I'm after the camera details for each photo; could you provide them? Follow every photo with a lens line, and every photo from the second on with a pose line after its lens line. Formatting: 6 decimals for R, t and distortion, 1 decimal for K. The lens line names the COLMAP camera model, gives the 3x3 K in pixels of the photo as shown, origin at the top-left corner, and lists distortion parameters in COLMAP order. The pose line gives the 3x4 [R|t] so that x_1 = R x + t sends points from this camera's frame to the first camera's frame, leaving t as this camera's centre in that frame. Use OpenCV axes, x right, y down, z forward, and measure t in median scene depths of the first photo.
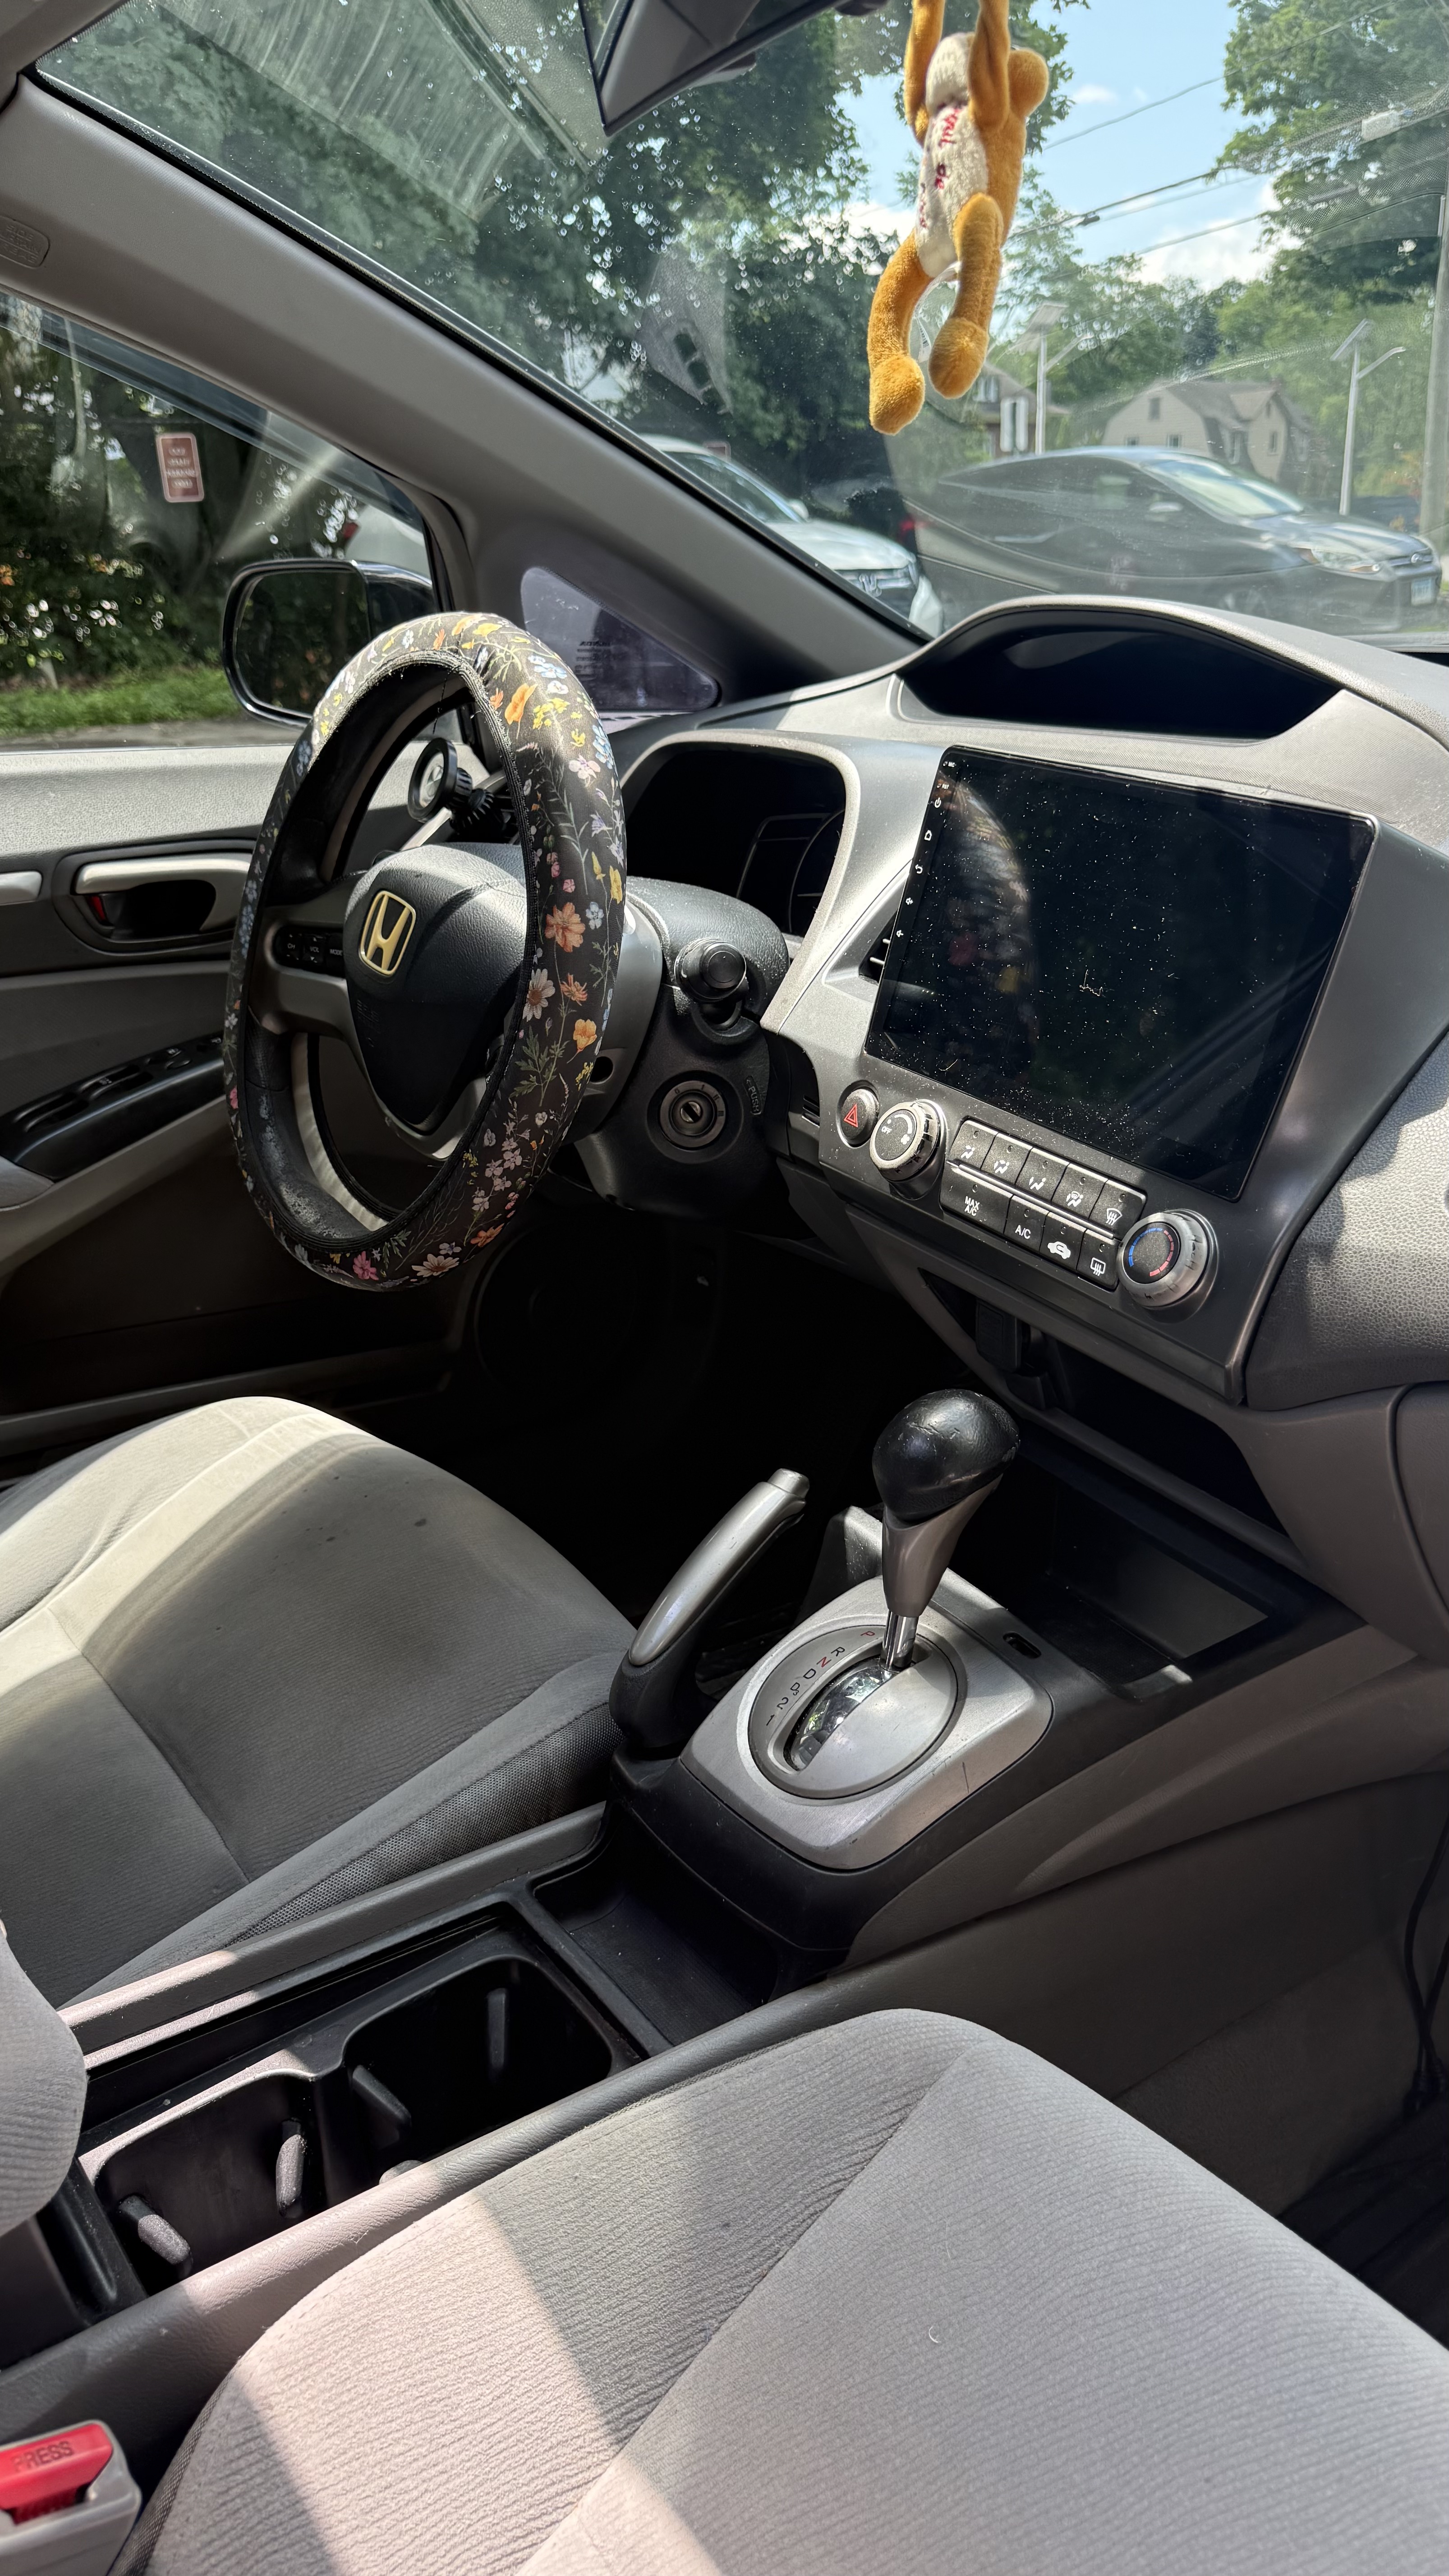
lens RADIAL K [[1749.0, 0, 721.9], [0, 1749.0, 1297.2], [0, 0, 1]] dist [0.116806, -0.208473]
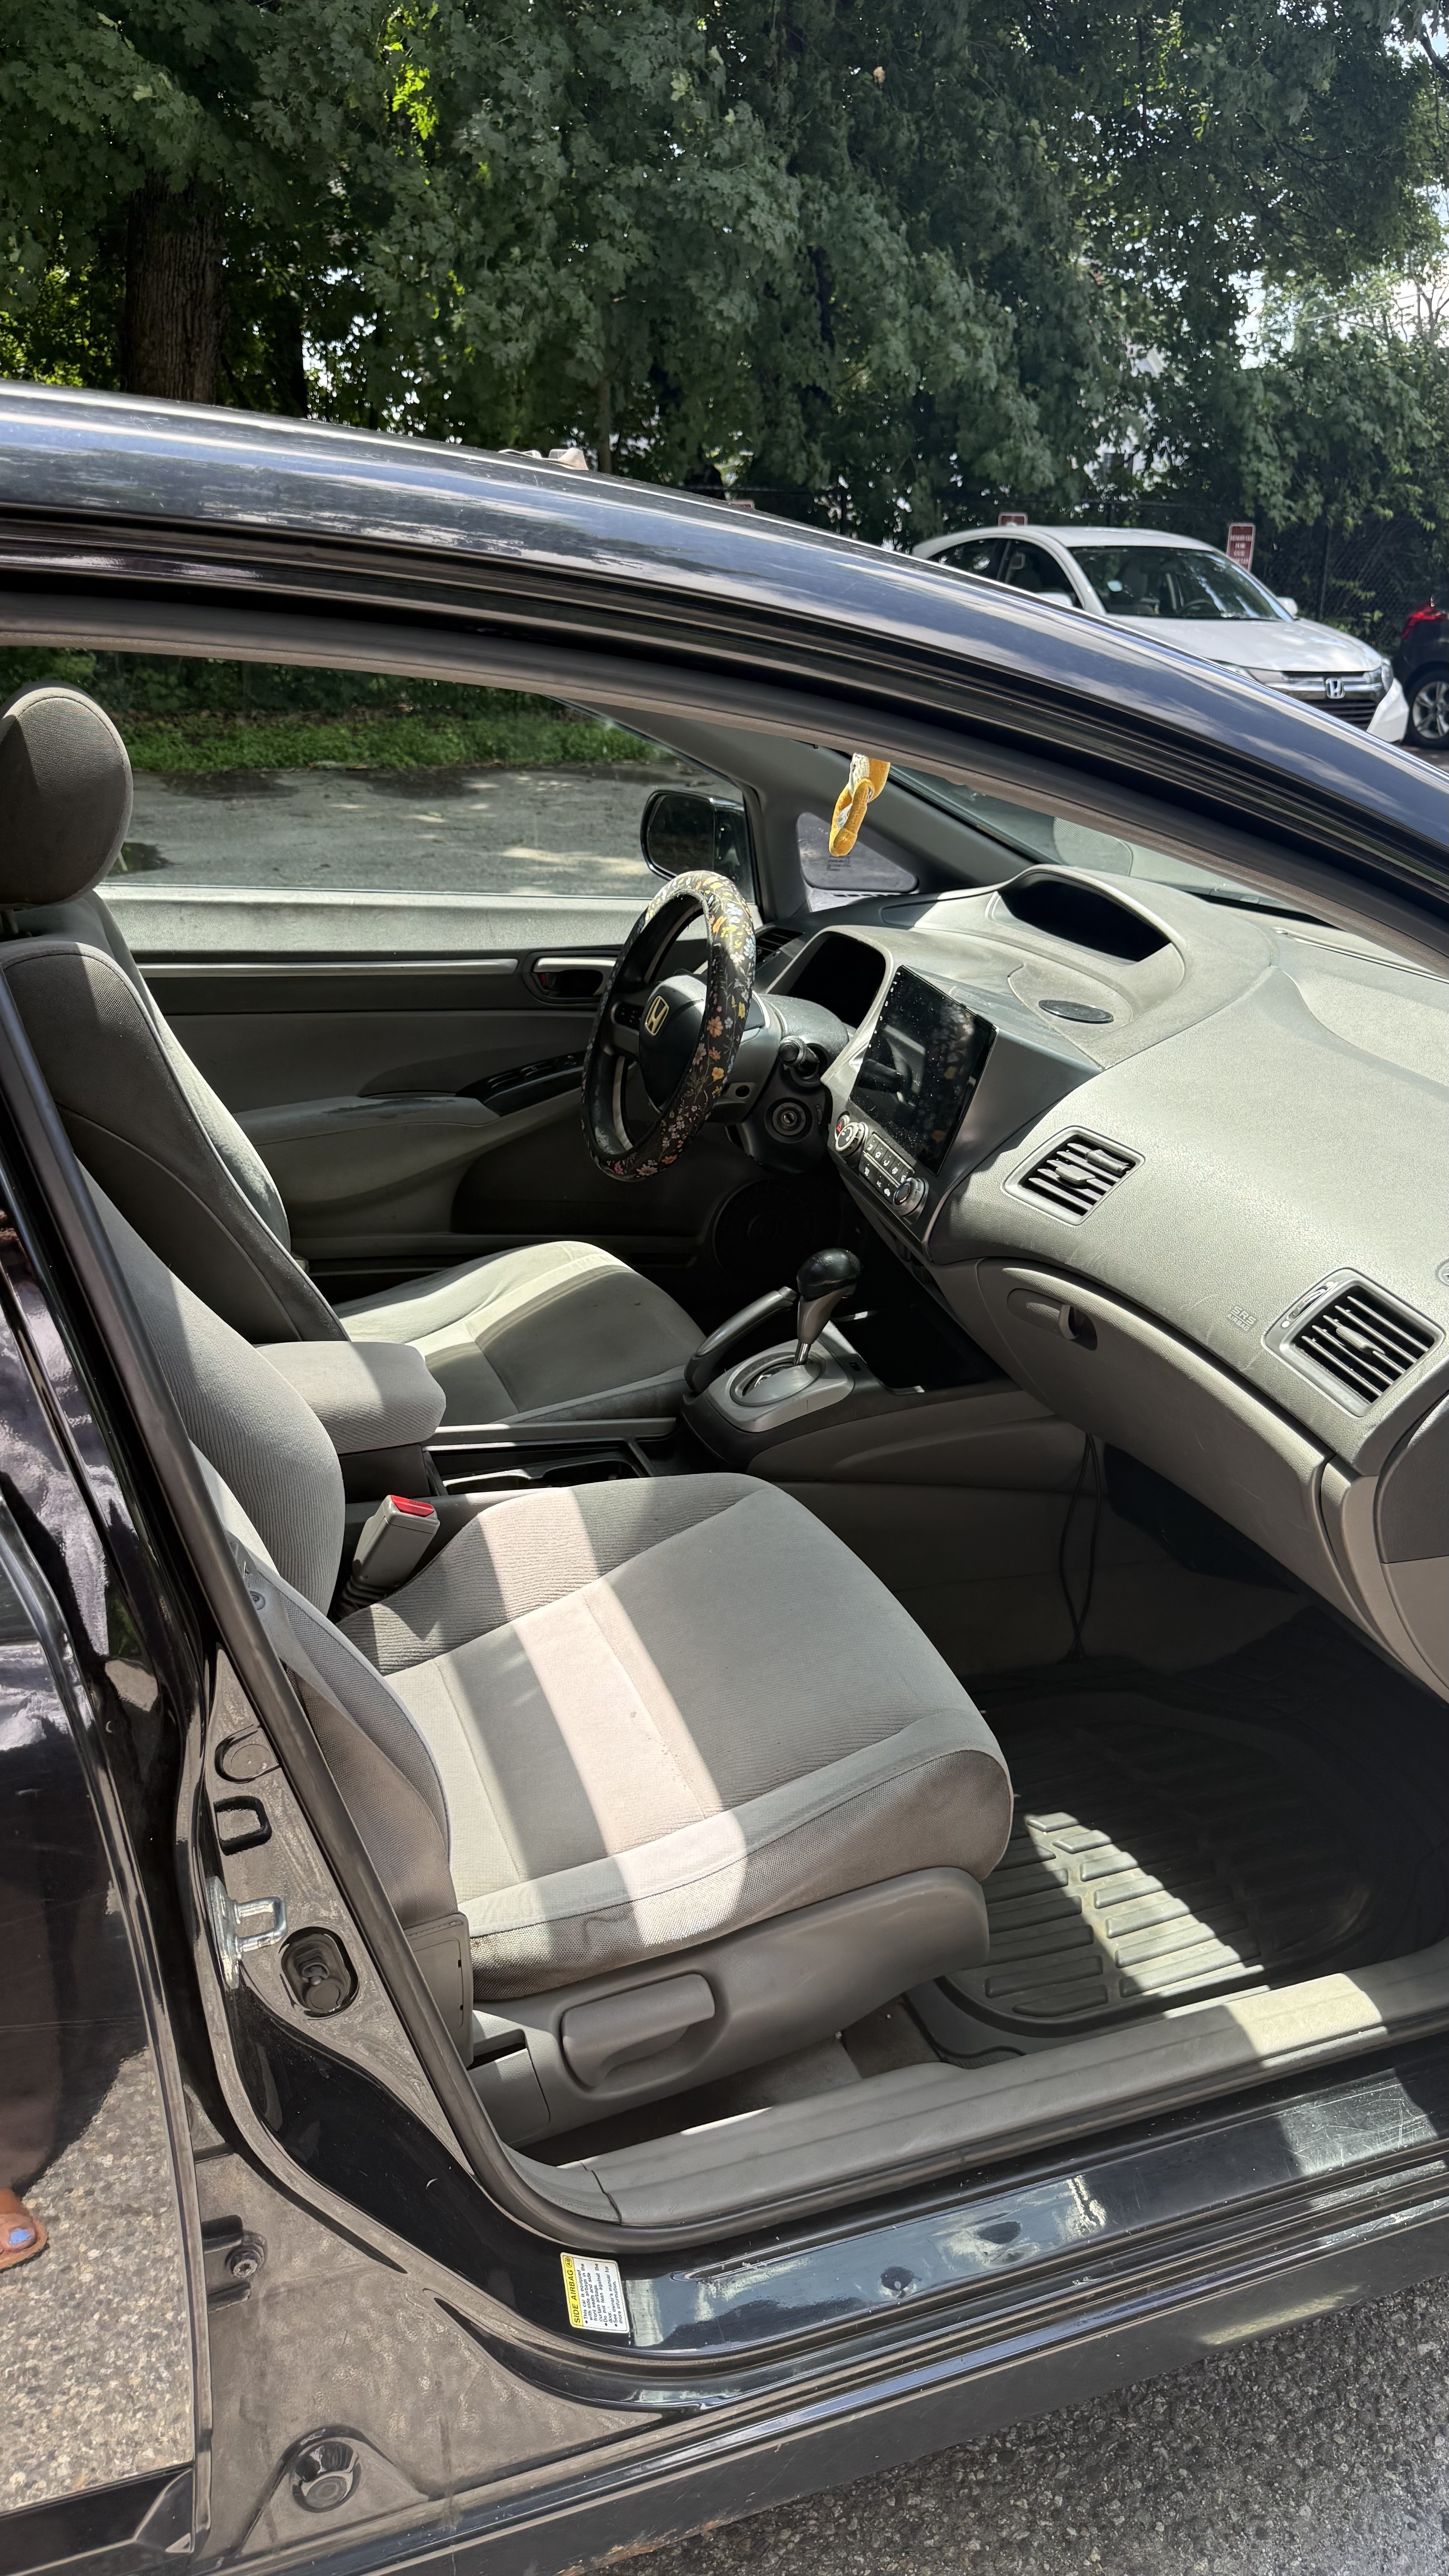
lens RADIAL K [[1749.0, 0, 721.9], [0, 1749.0, 1297.2], [0, 0, 1]] dist [0.116806, -0.208473]
pose [[0.957437, 0.154291, -0.243942, 0.495662], [-0.157768, 0.987462, 0.005345, 0.114669], [0.241708, 0.033369, 0.969775, -1.116847]]
